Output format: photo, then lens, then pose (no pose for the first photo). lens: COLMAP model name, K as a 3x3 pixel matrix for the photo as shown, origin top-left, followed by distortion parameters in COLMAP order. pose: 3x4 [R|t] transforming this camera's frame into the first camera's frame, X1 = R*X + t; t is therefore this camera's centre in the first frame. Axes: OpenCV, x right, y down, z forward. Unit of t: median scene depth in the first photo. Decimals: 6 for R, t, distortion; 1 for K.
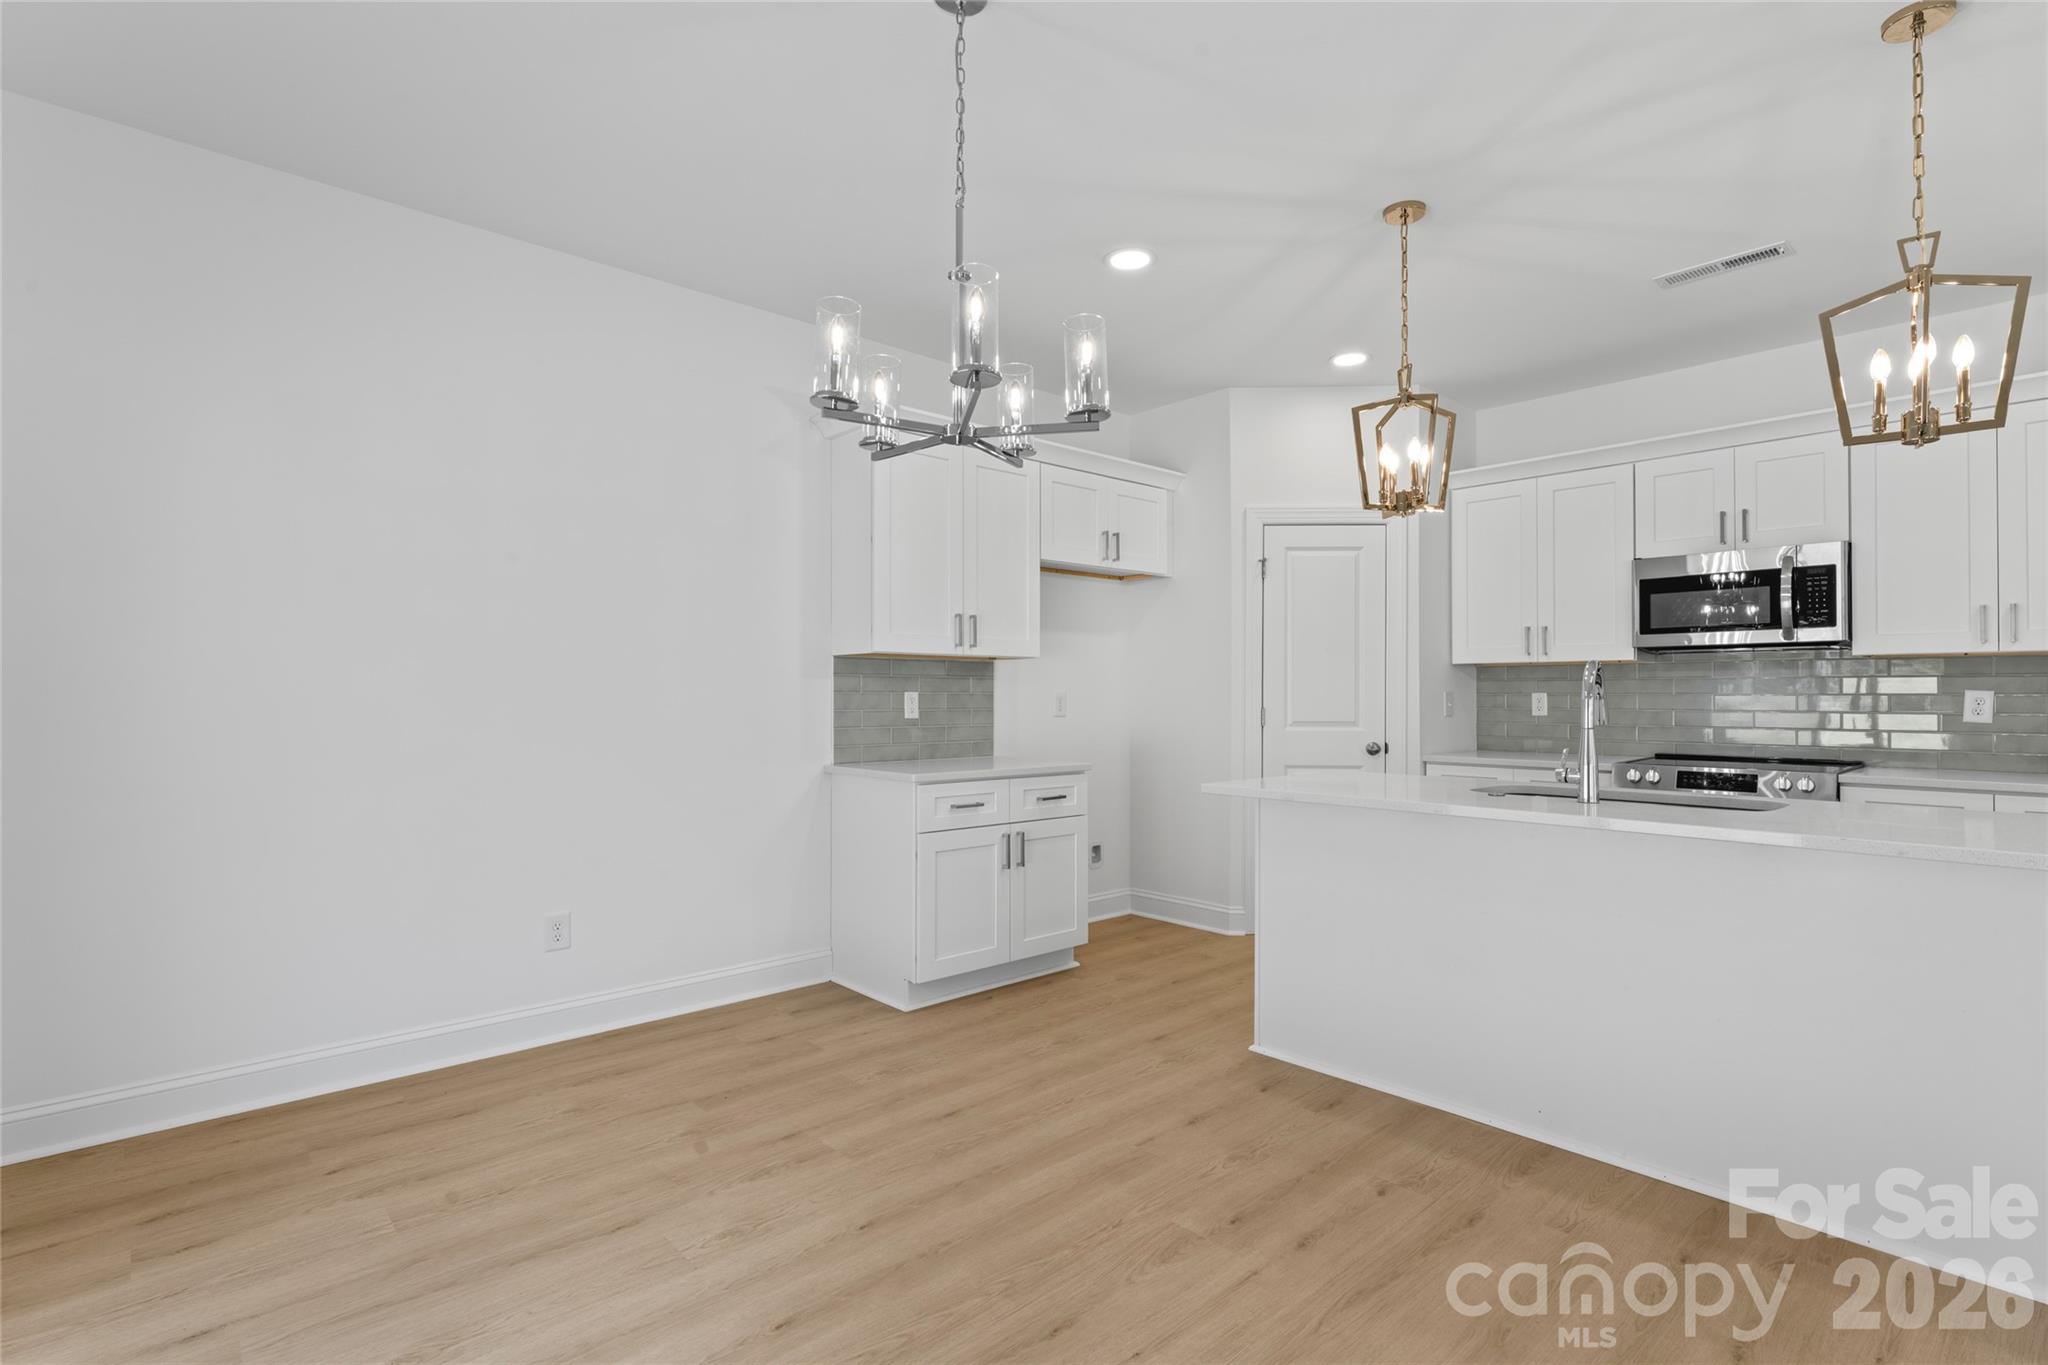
lens RADIAL K [[962.9, 0, 1035.3], [0, 962.9, 682.4], [0, 0, 1]] dist [0.004656, -0.000099]
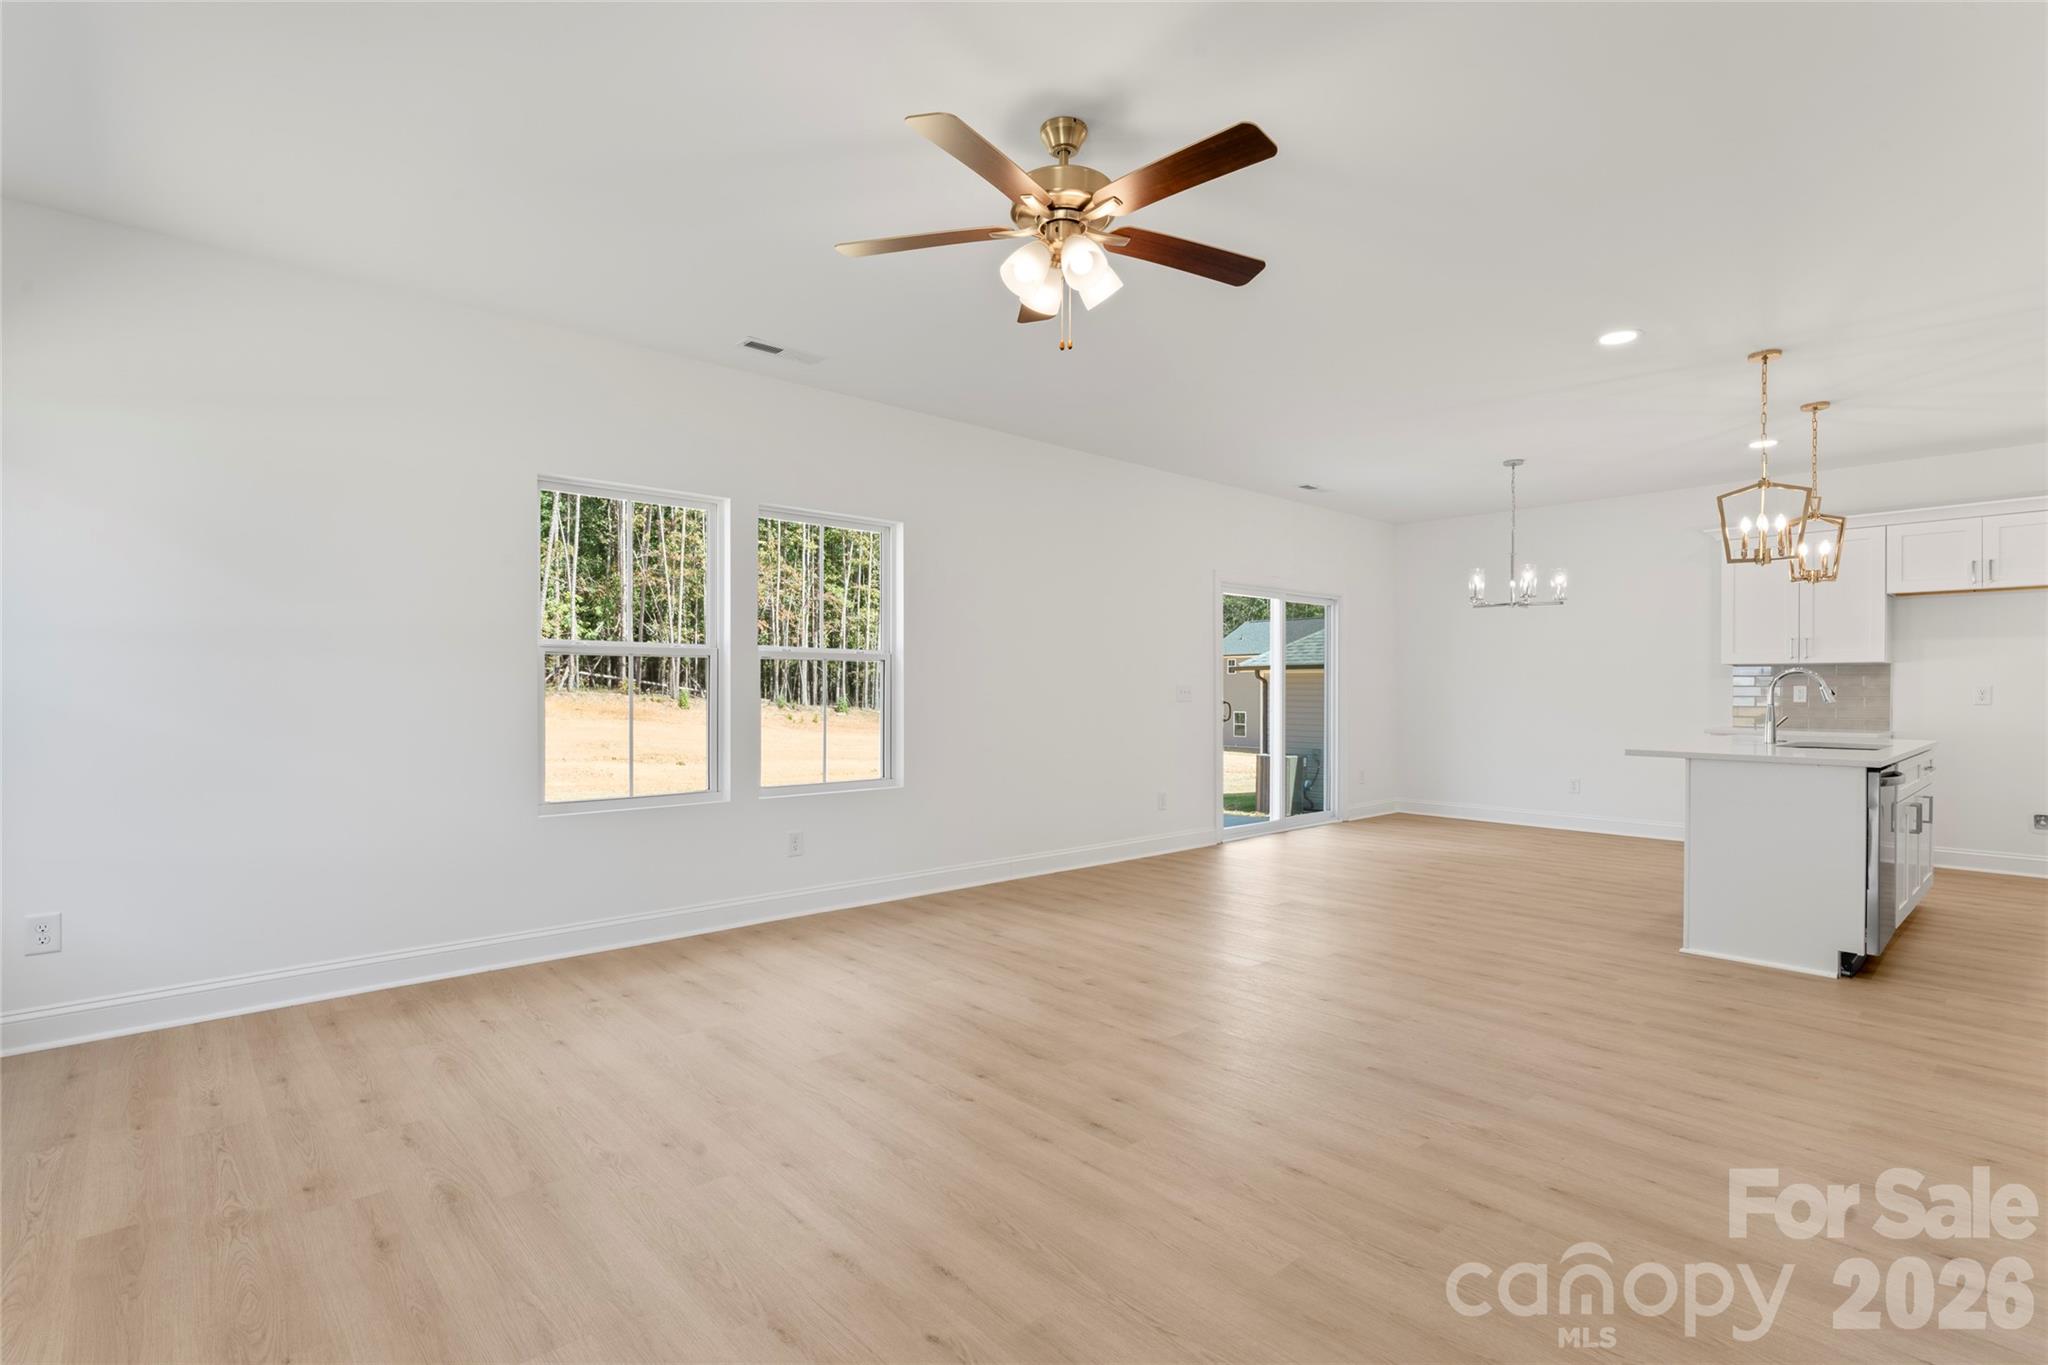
lens RADIAL K [[962.9, 0, 1024.8], [0, 962.9, 695.9], [0, 0, 1]] dist [0.004656, -0.000099]
pose [[-0.012809, 0.008718, -0.999880, 1.675259], [0.013529, 0.999872, 0.008545, -0.005364], [0.999826, -0.013418, -0.012925, -0.306882]]
